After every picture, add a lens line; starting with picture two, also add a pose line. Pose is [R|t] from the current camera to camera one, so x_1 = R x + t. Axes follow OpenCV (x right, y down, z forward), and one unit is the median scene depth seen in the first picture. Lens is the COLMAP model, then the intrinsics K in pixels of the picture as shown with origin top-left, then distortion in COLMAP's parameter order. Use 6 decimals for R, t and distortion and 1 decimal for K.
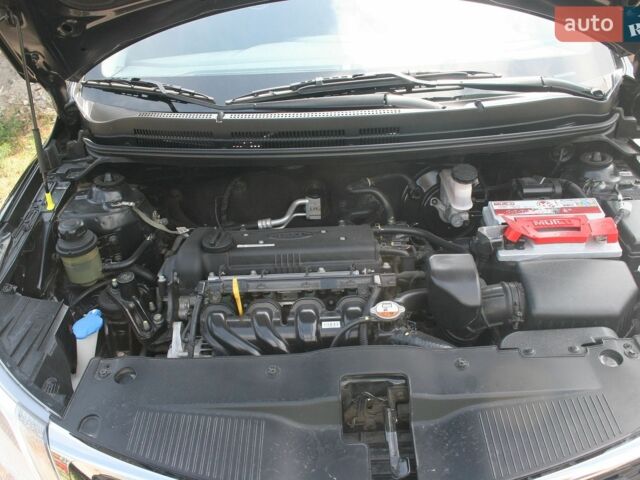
lens RADIAL K [[592.0, 0, 320.2], [0, 592.0, 242.1], [0, 0, 1]] dist [-0.099192, 0.000000]
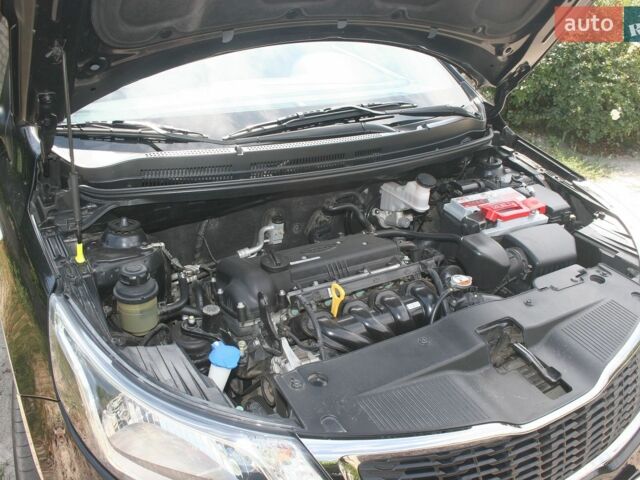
lens RADIAL K [[592.0, 0, 319.8], [0, 592.0, 236.7], [0, 0, 1]] dist [-0.099192, 0.000000]
pose [[0.852526, -0.140919, 0.503330, -0.576973], [0.191362, 0.980262, -0.049677, 0.020313], [-0.486395, 0.138669, 0.862665, 0.030430]]
